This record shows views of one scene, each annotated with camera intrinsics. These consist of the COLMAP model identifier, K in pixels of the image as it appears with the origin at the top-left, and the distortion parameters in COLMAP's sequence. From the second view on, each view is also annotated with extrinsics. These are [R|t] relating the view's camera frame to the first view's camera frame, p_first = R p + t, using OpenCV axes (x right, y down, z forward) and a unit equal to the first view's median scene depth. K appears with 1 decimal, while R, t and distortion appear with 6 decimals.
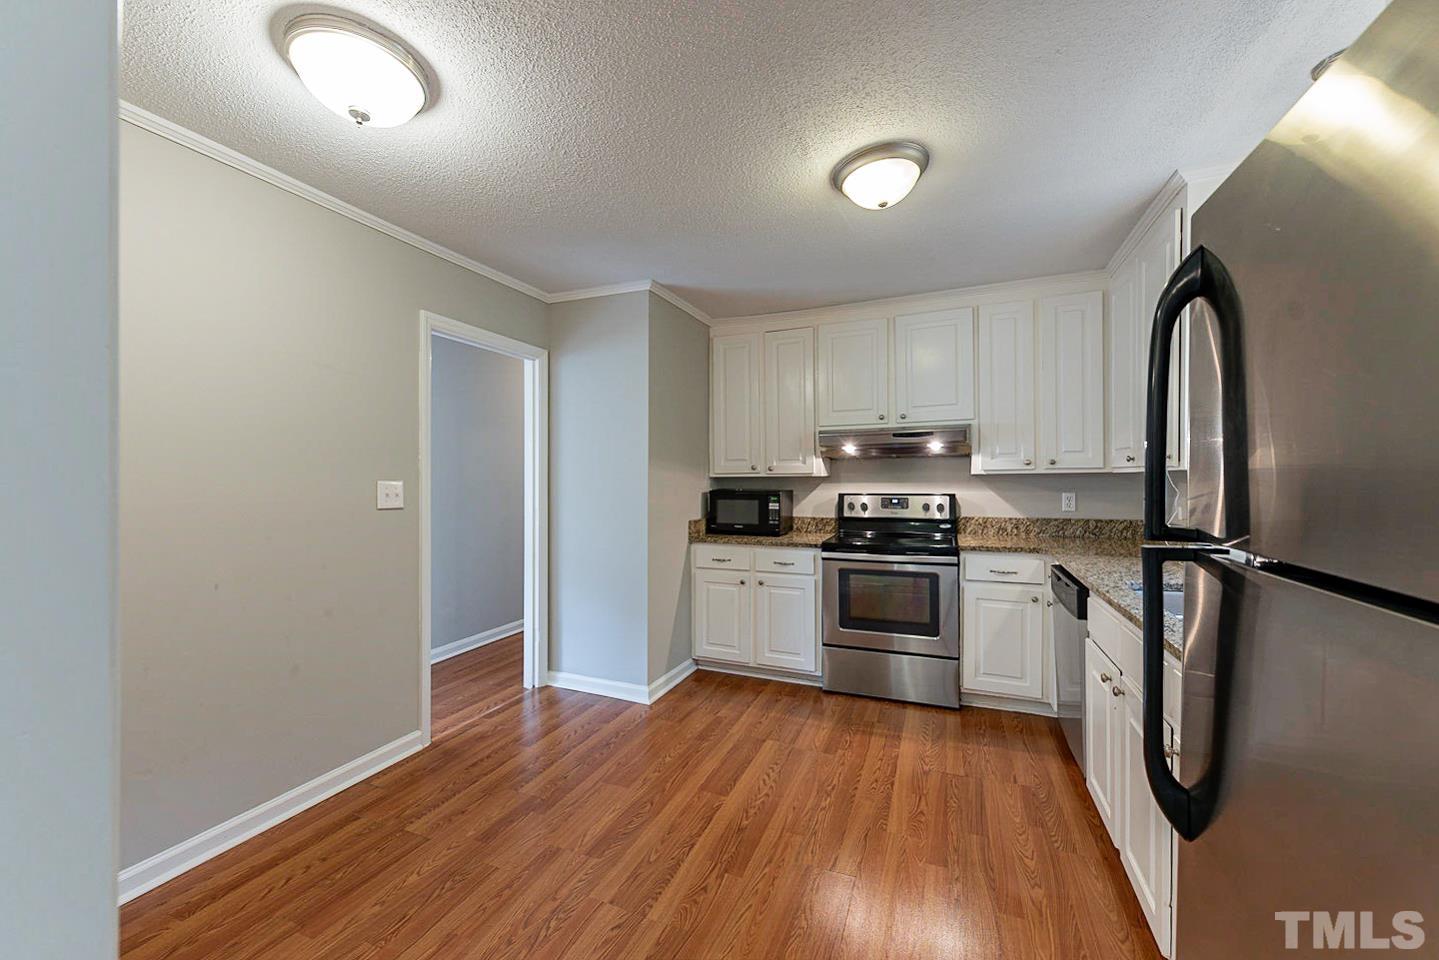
lens RADIAL K [[568.6, 0, 704.9], [0, 568.6, 474.8], [0, 0, 1]] dist [0.002815, -0.002015]
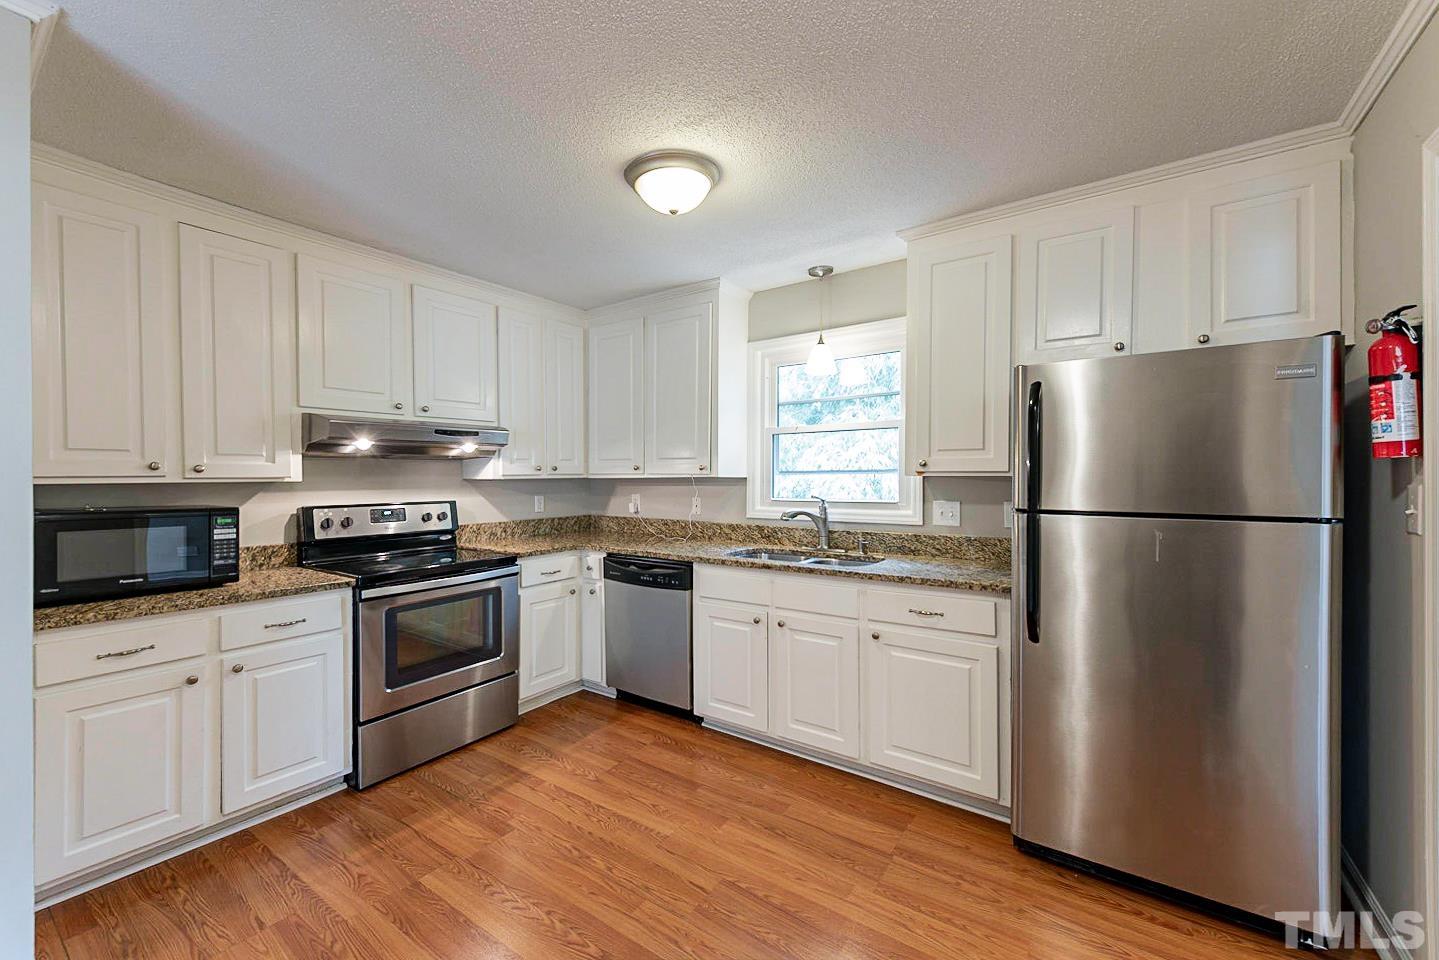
lens RADIAL K [[568.6, 0, 715.9], [0, 568.6, 475.3], [0, 0, 1]] dist [0.002815, -0.002015]
pose [[0.188736, 0.007475, 0.981999, -0.376847], [-0.000238, 0.999971, -0.007566, -0.000161], [-0.982028, 0.001195, 0.188732, 0.420373]]
